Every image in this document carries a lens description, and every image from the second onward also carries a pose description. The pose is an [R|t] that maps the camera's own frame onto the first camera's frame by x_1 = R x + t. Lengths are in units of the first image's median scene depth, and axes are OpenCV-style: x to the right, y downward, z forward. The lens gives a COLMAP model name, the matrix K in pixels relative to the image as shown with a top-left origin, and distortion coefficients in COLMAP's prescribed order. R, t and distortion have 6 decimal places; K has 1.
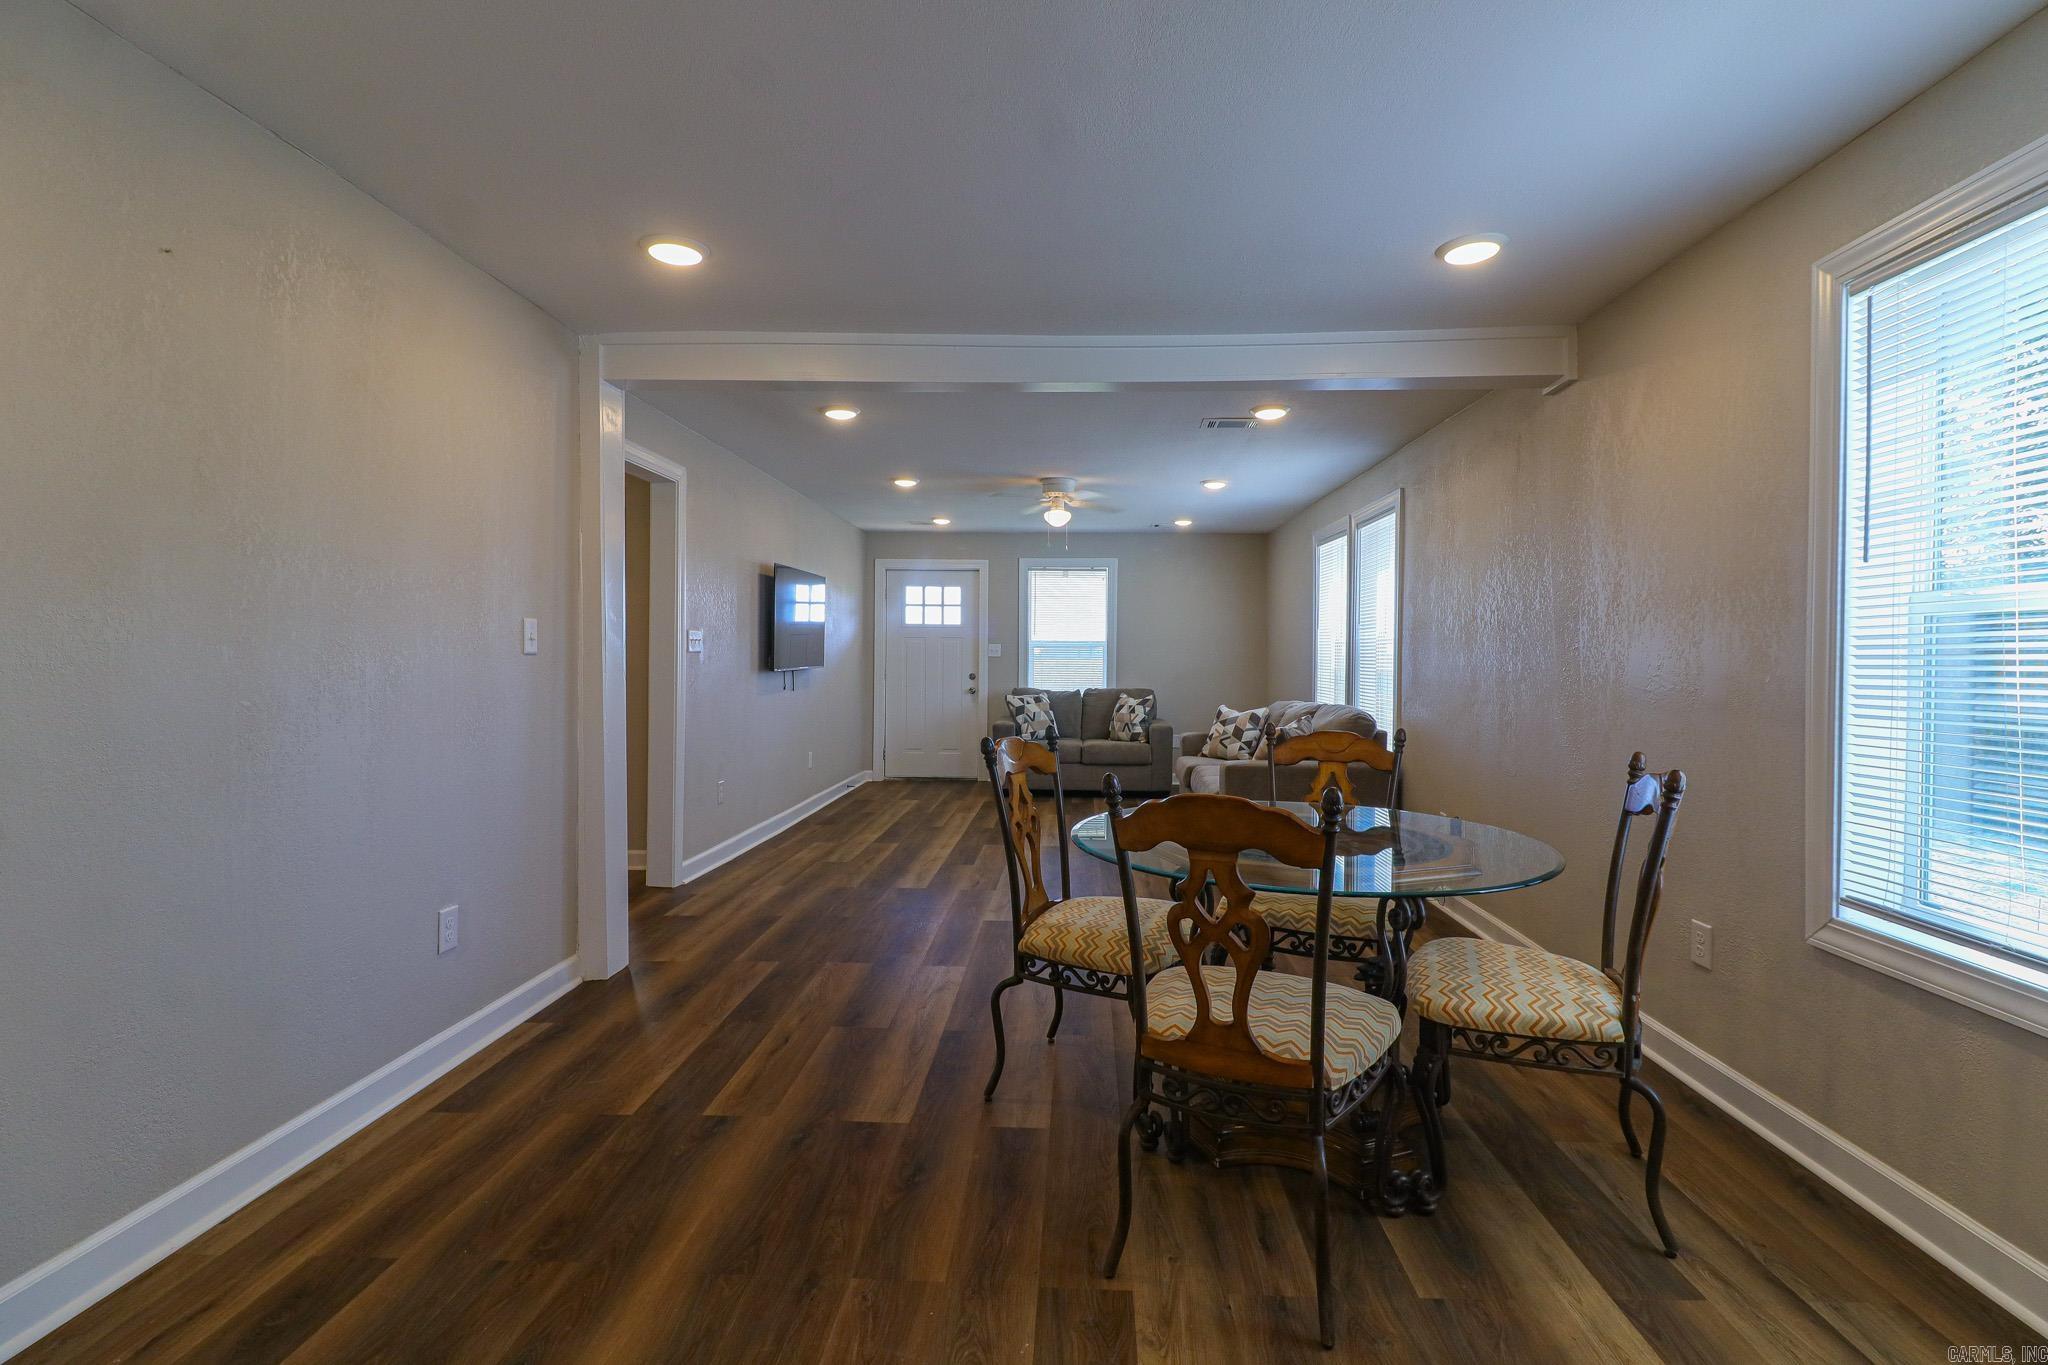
lens RADIAL K [[992.8, 0, 1053.6], [0, 992.8, 666.4], [0, 0, 1]] dist [0.019341, -0.013953]
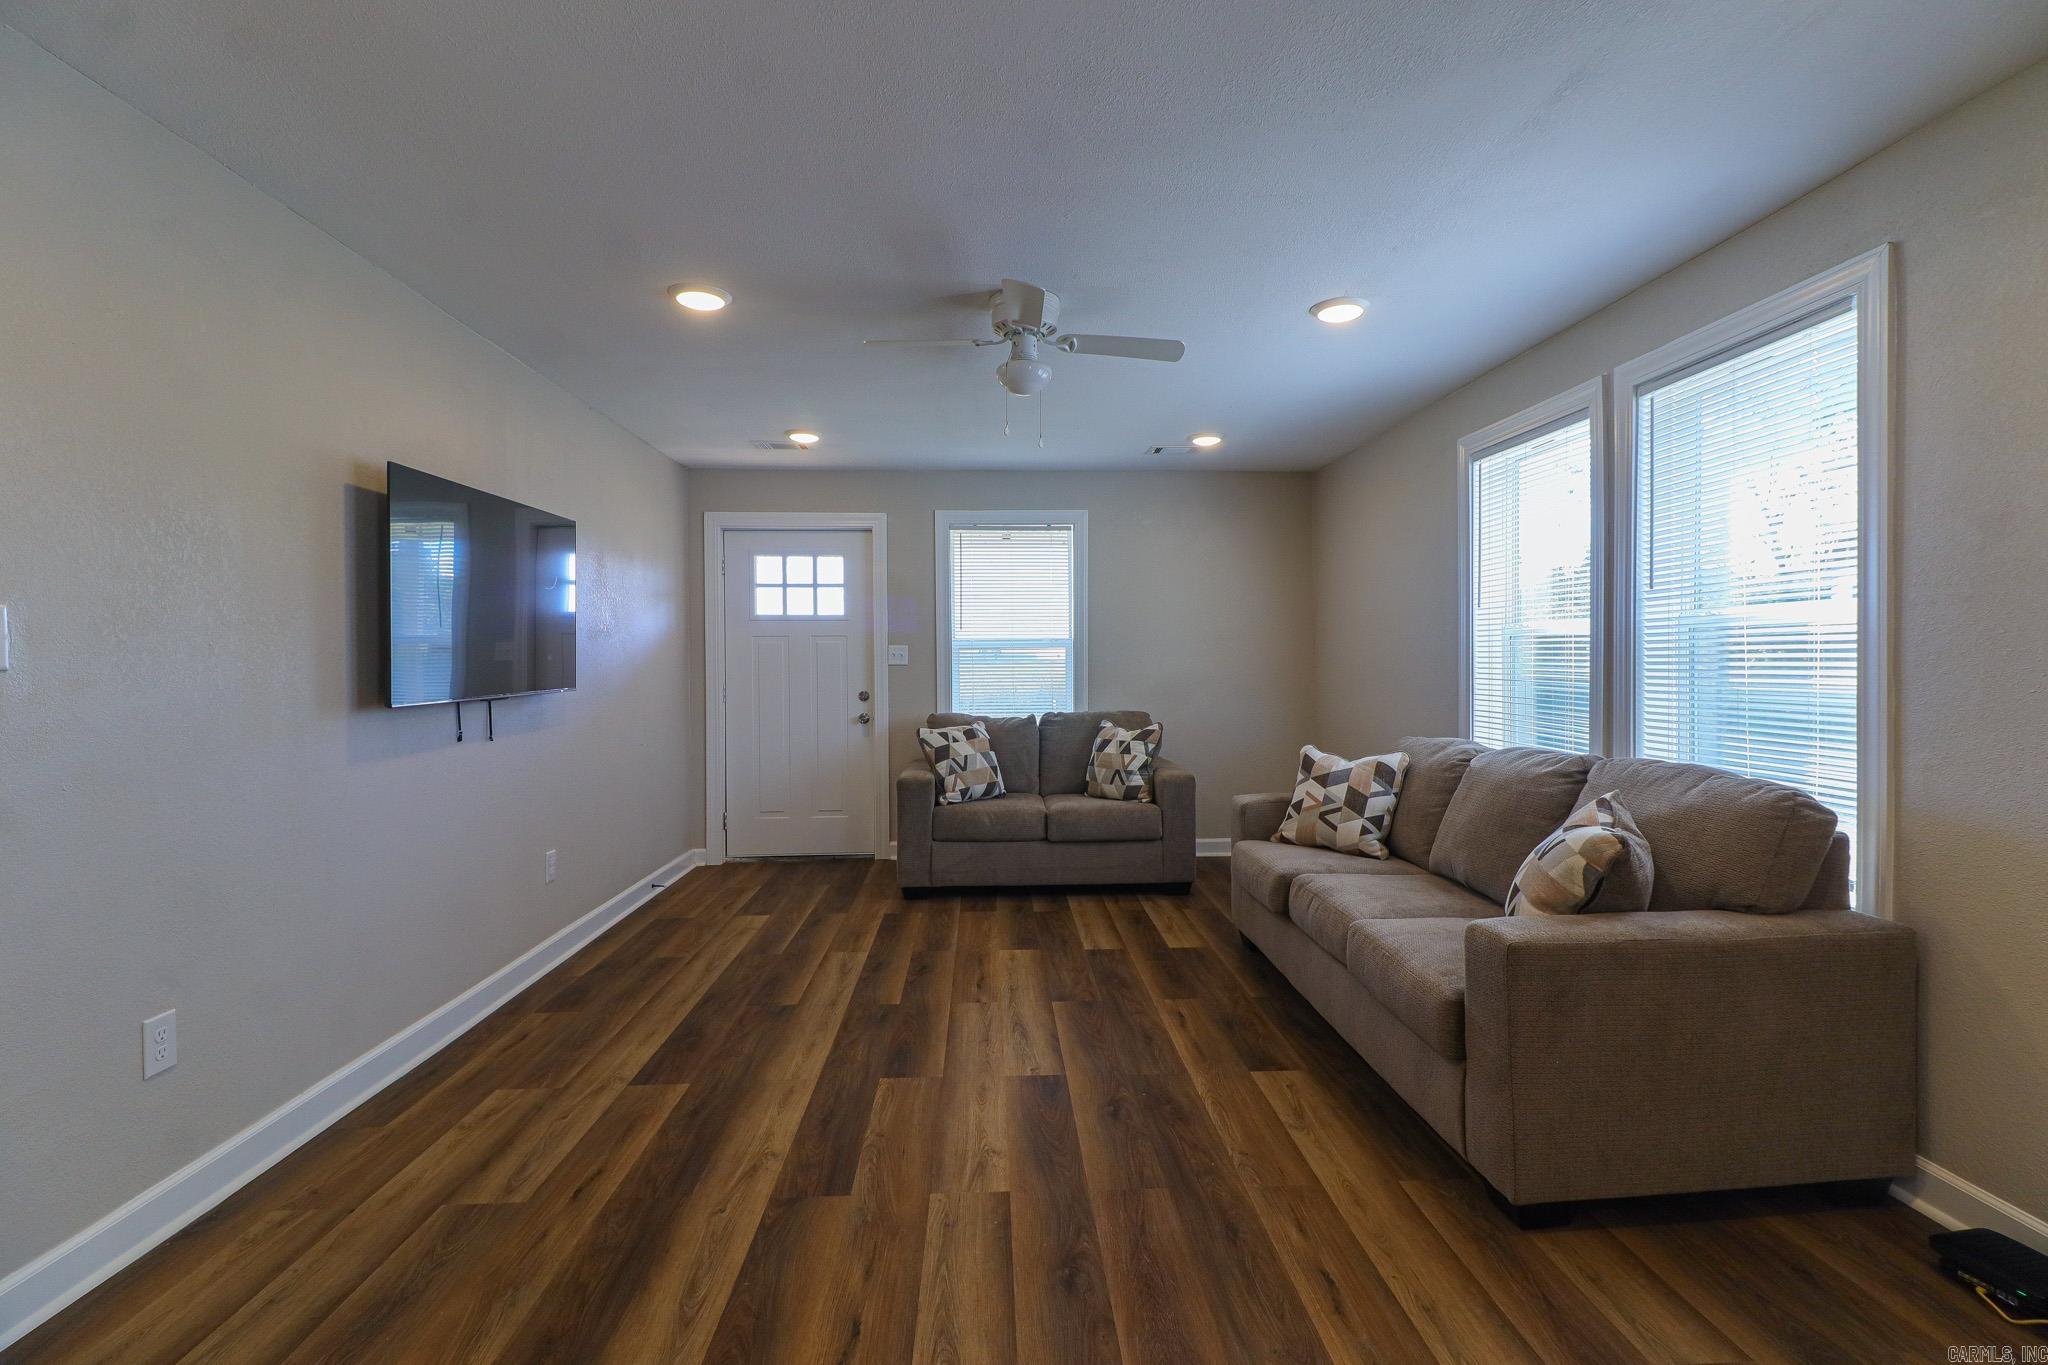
lens RADIAL K [[916.2, 0, 1033.7], [0, 916.2, 667.3], [0, 0, 1]] dist [-0.002235, -0.001133]
pose [[0.996218, -0.015545, 0.085484, -0.024579], [0.015761, 0.999874, -0.001859, -0.006061], [-0.085444, 0.003199, 0.996338, 0.431597]]
